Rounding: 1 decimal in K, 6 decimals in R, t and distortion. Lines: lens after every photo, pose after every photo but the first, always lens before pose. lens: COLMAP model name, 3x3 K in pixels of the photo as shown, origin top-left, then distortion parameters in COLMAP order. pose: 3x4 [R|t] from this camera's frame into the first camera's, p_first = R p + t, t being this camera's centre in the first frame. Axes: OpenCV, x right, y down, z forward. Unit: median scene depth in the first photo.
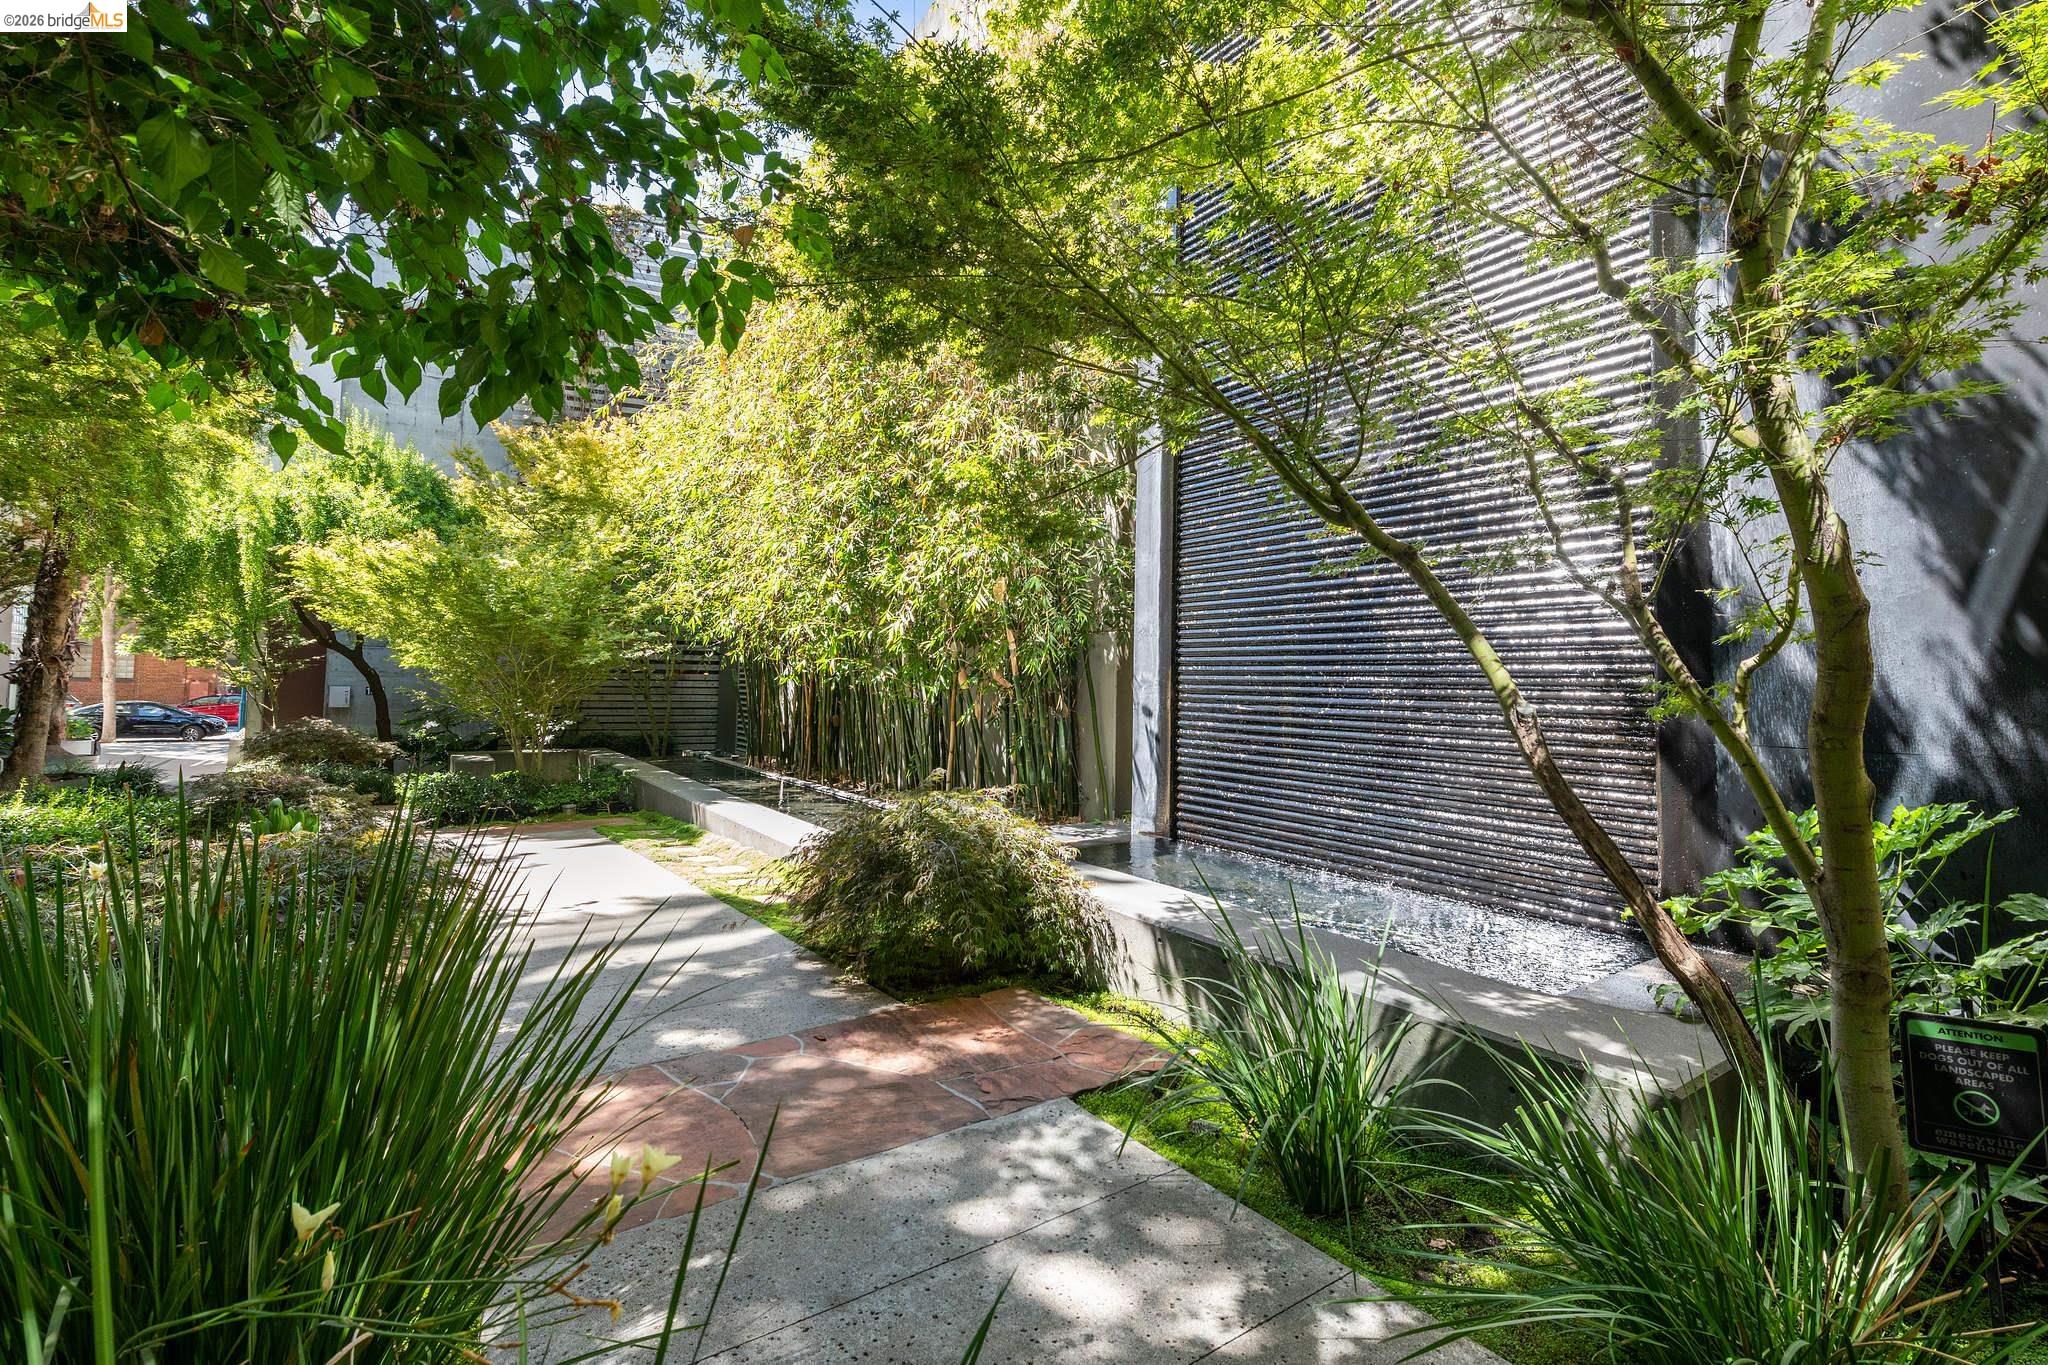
lens RADIAL K [[918.4, 0, 1024.0], [0, 918.4, 682.5], [0, 0, 1]] dist [0.000293, -0.000016]
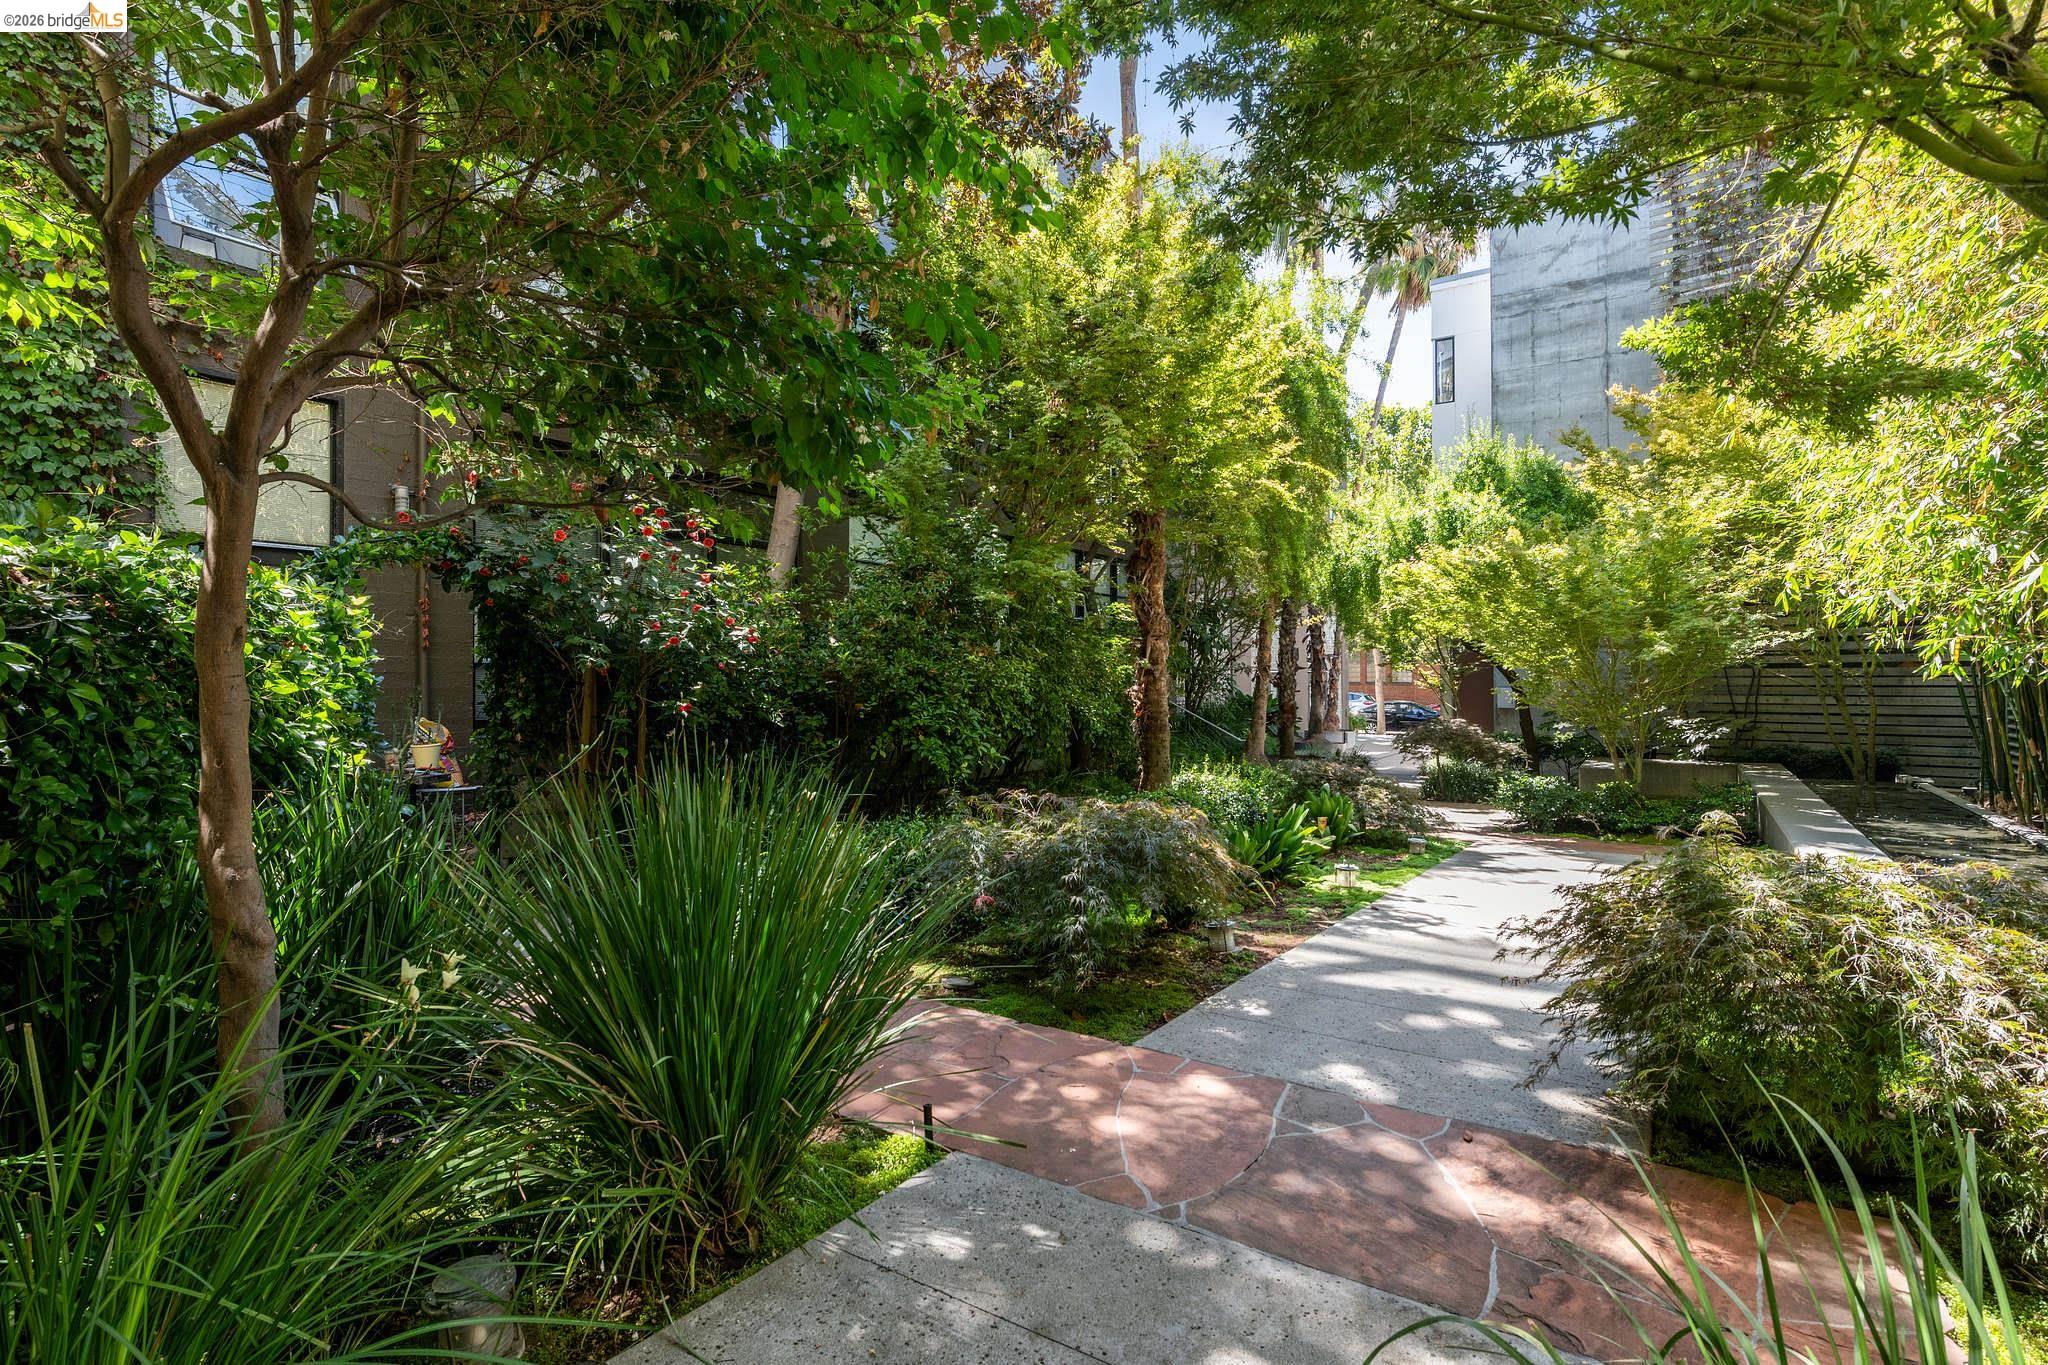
lens RADIAL K [[1009.1, 0, 1024.0], [0, 1009.1, 682.5], [0, 0, 1]] dist [-0.000529, -0.000162]
pose [[0.360211, -0.010752, -0.932809, 0.161888], [0.011084, 0.999912, -0.007245, 0.000939], [0.932805, -0.007730, 0.360299, 0.125497]]
